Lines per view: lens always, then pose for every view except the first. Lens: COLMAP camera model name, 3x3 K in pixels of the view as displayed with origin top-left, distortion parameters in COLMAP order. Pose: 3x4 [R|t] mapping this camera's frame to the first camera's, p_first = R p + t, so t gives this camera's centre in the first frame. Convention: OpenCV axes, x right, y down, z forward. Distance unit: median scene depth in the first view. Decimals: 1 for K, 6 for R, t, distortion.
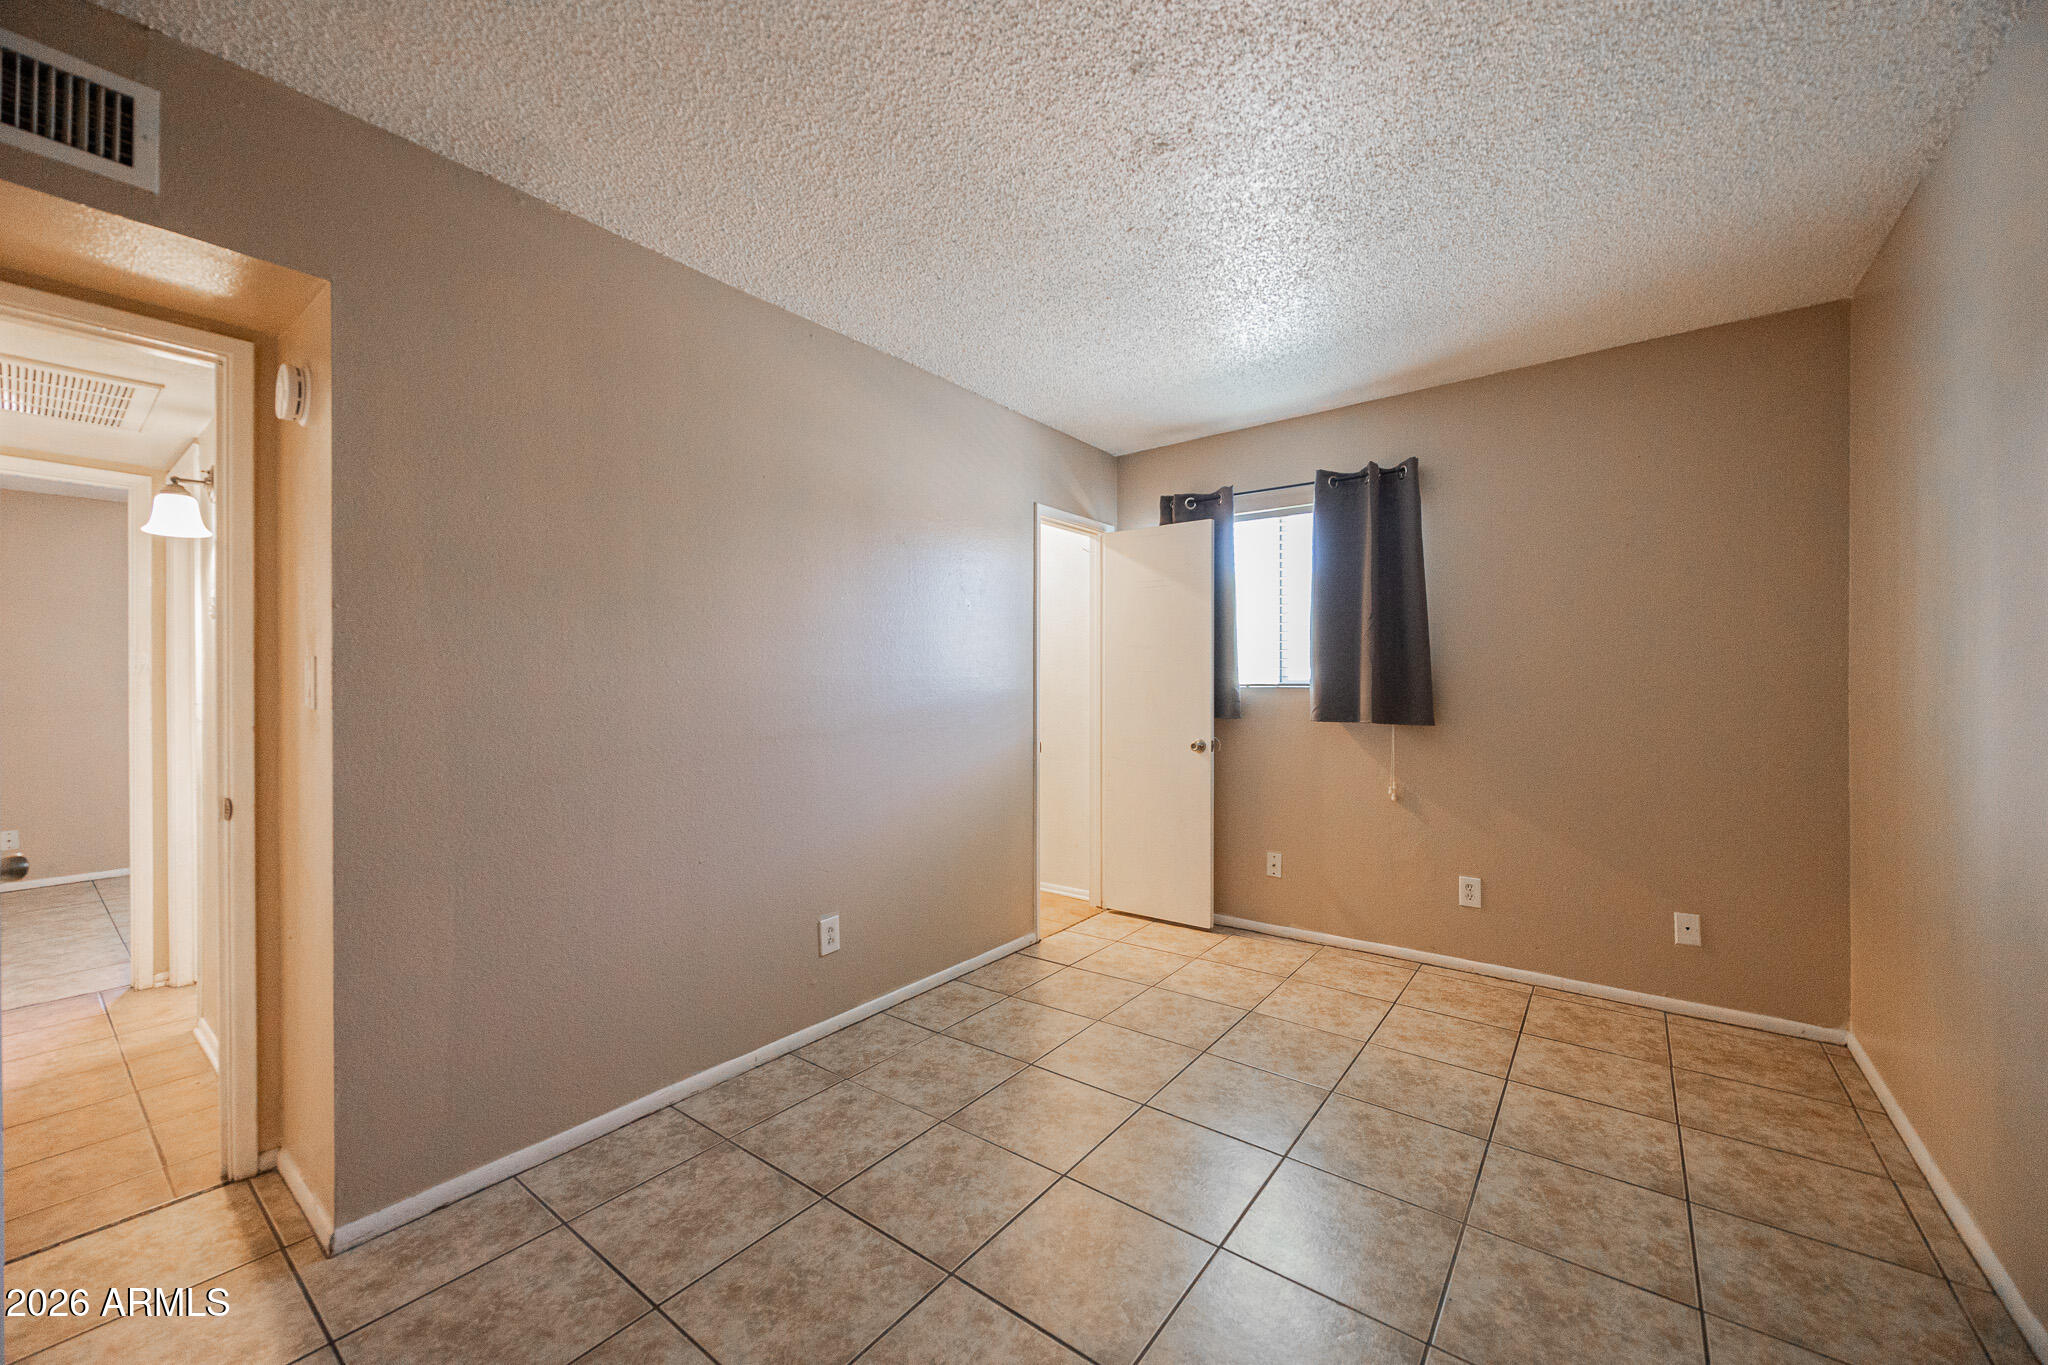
lens RADIAL K [[778.1, 0, 1021.1], [0, 778.1, 685.0], [0, 0, 1]] dist [-0.001175, -0.000090]
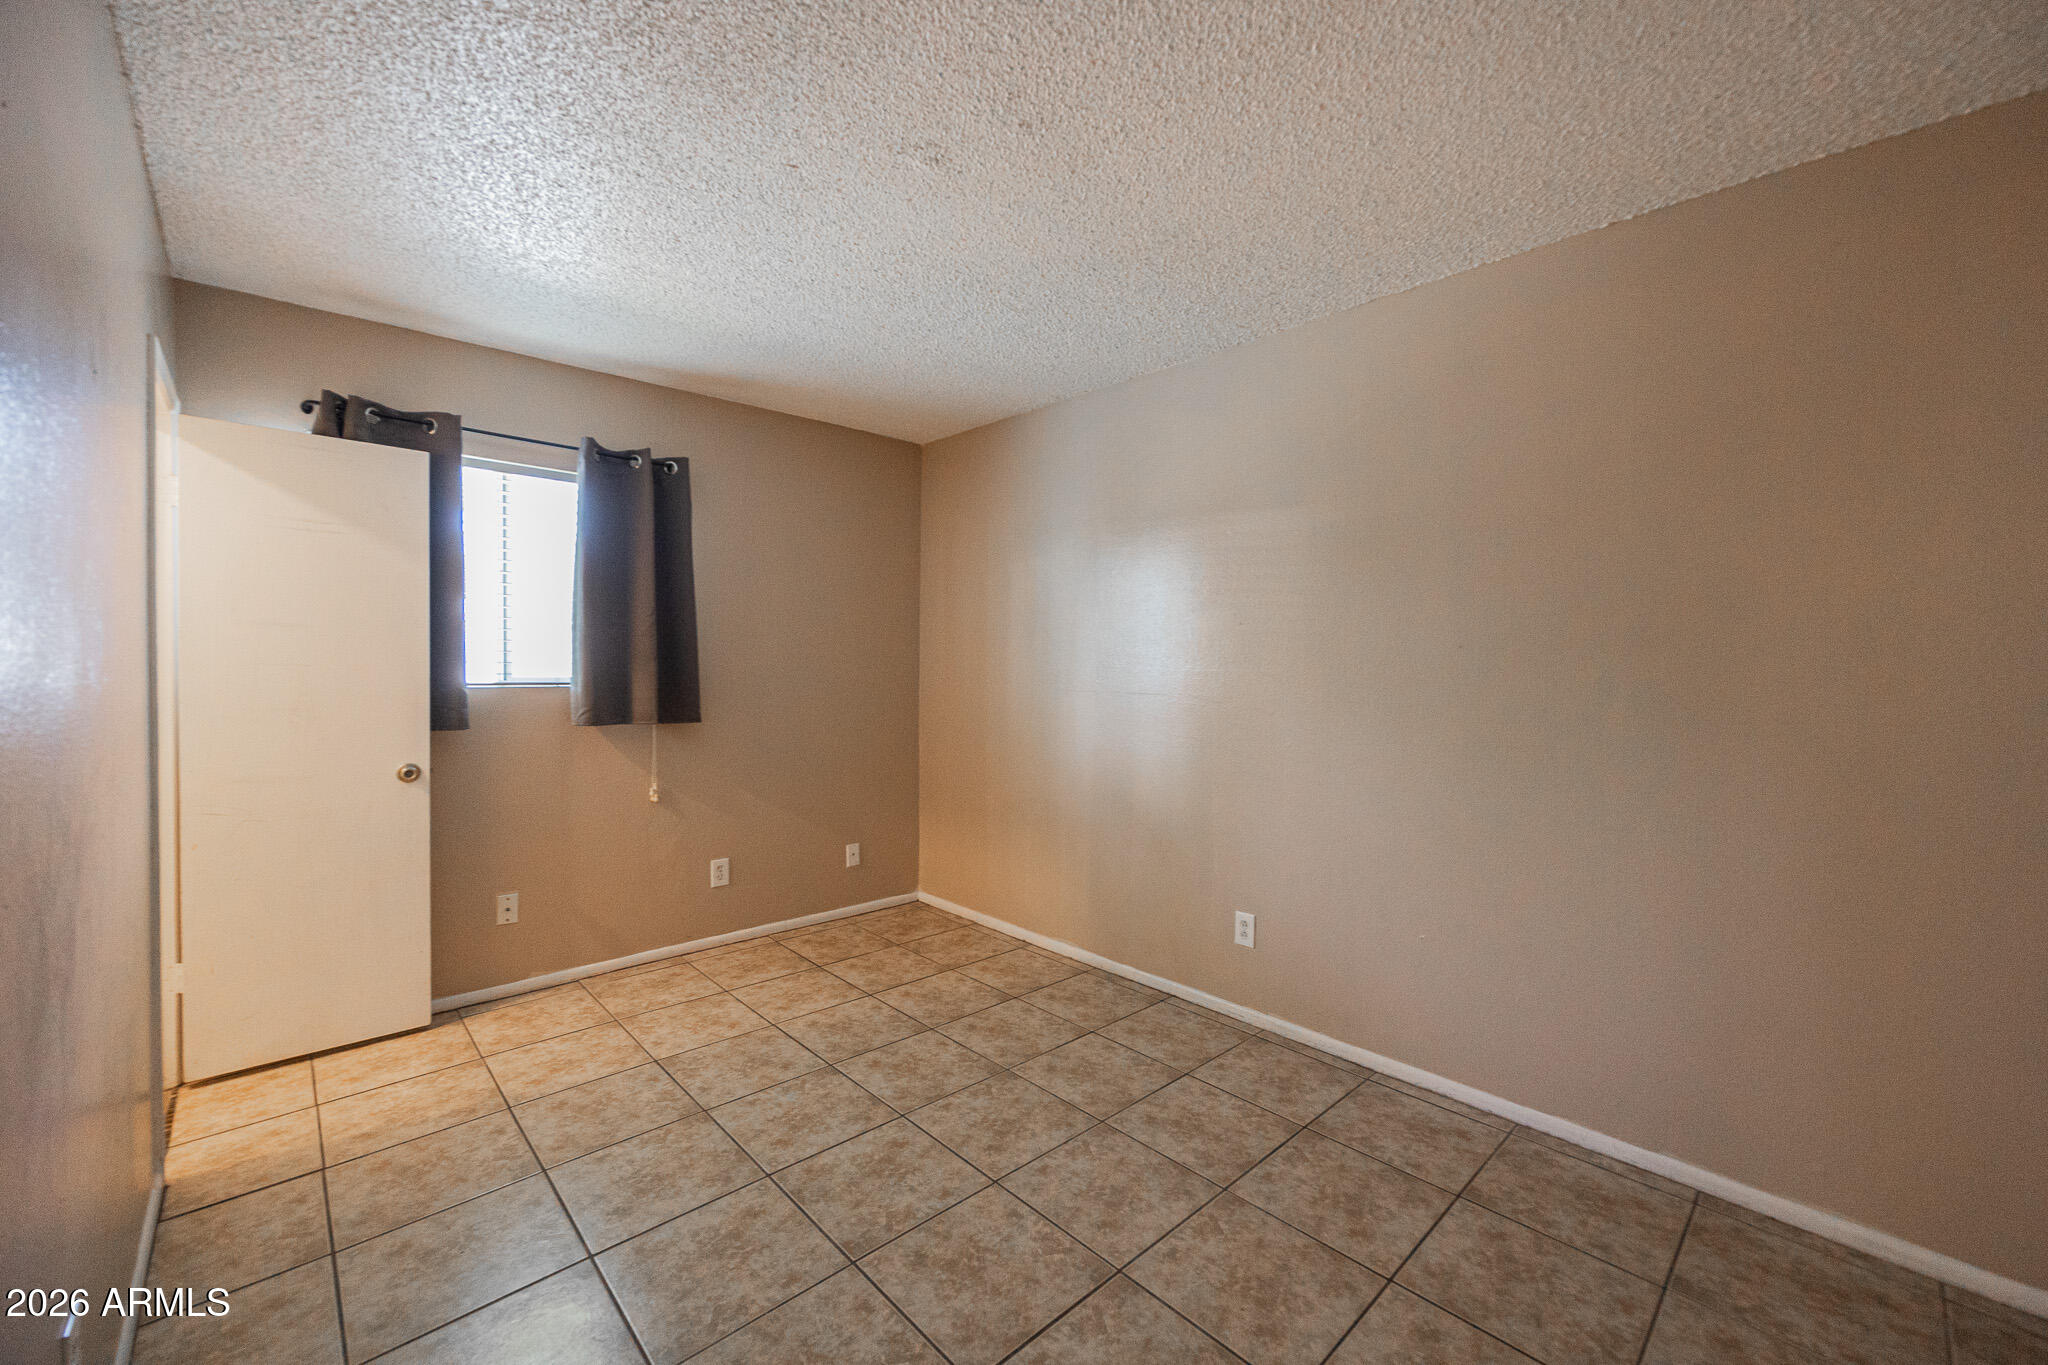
lens RADIAL K [[803.4, 0, 1032.3], [0, 803.4, 687.2], [0, 0, 1]] dist [-0.000392, 0.000124]
pose [[0.165359, -0.018121, 0.986067, -0.441086], [-0.003291, 0.999815, 0.018926, -0.015728], [-0.986228, -0.006375, 0.165268, 0.373298]]
